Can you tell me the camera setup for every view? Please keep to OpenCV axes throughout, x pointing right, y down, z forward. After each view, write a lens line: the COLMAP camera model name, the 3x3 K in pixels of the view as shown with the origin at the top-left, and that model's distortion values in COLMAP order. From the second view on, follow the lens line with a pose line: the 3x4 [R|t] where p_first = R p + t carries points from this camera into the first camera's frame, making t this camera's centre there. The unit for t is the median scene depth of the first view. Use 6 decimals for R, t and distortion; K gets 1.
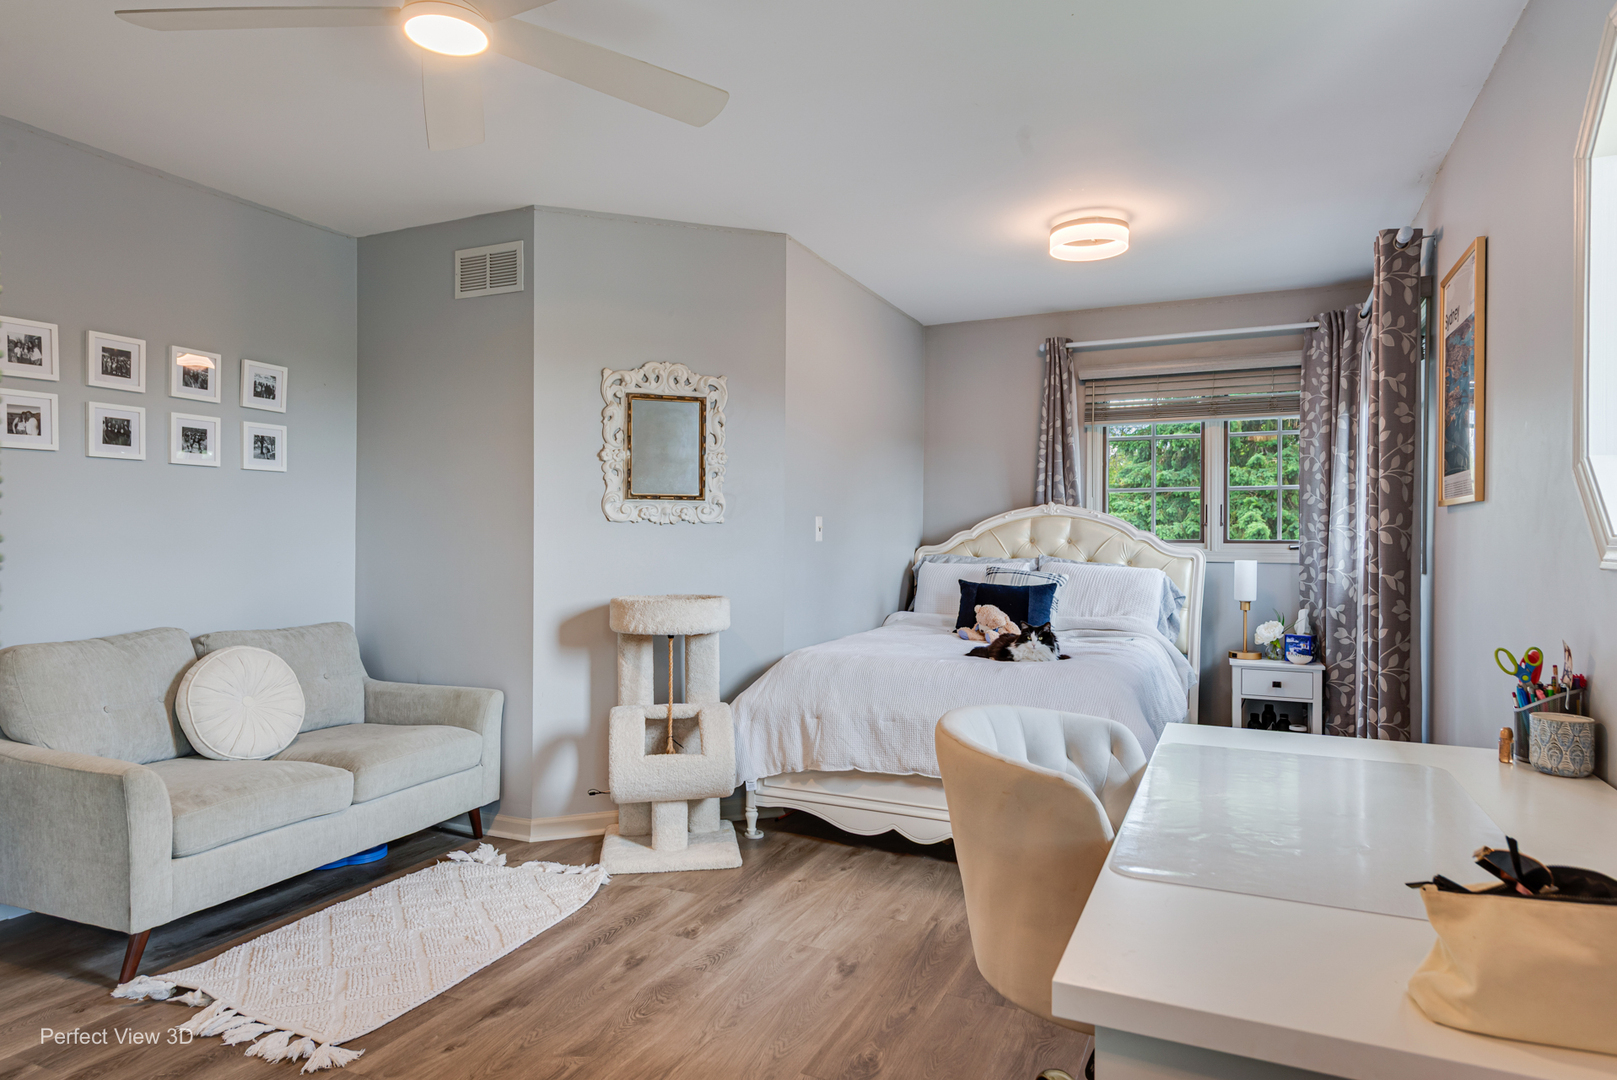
lens RADIAL K [[967.6, 0, 800.5], [0, 967.6, 537.1], [0, 0, 1]] dist [0.000771, -0.004043]
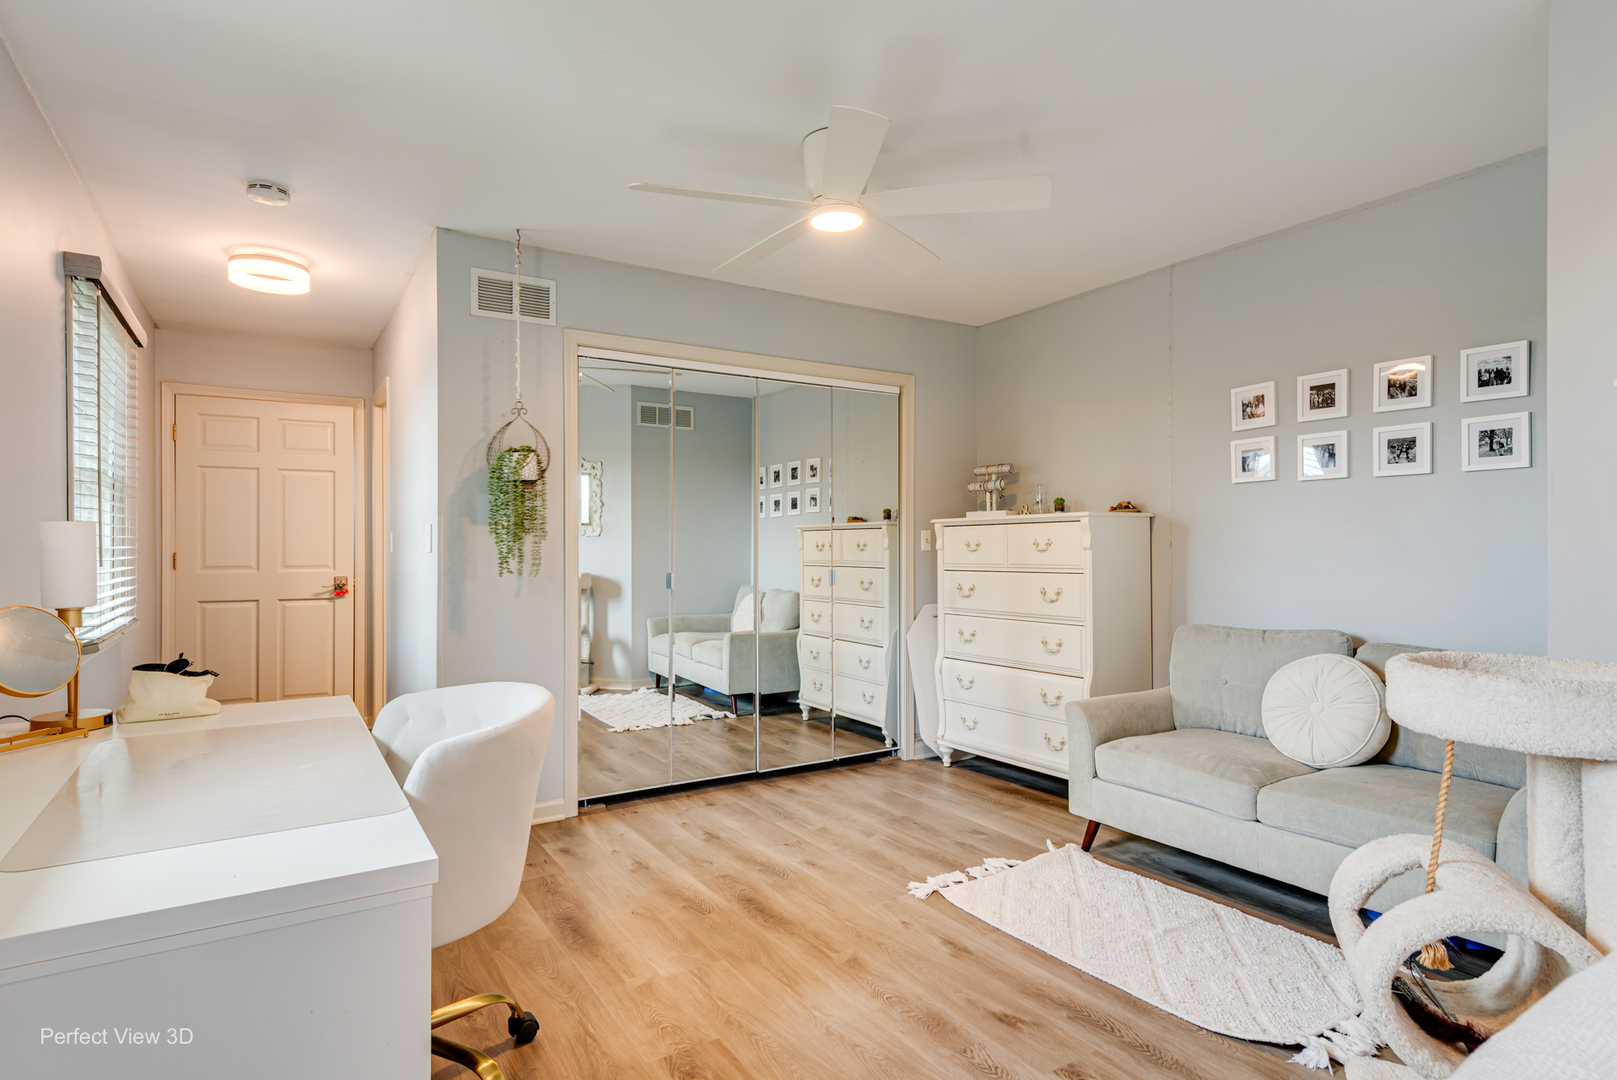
lens RADIAL K [[853.6, 0, 801.1], [0, 853.6, 550.6], [0, 0, 1]] dist [0.013913, 0.000405]
pose [[-0.552719, -0.000138, -0.833368, 0.489873], [0.000679, 1.000000, -0.000616, 0.003540], [0.833367, -0.000906, -0.552719, 1.049283]]
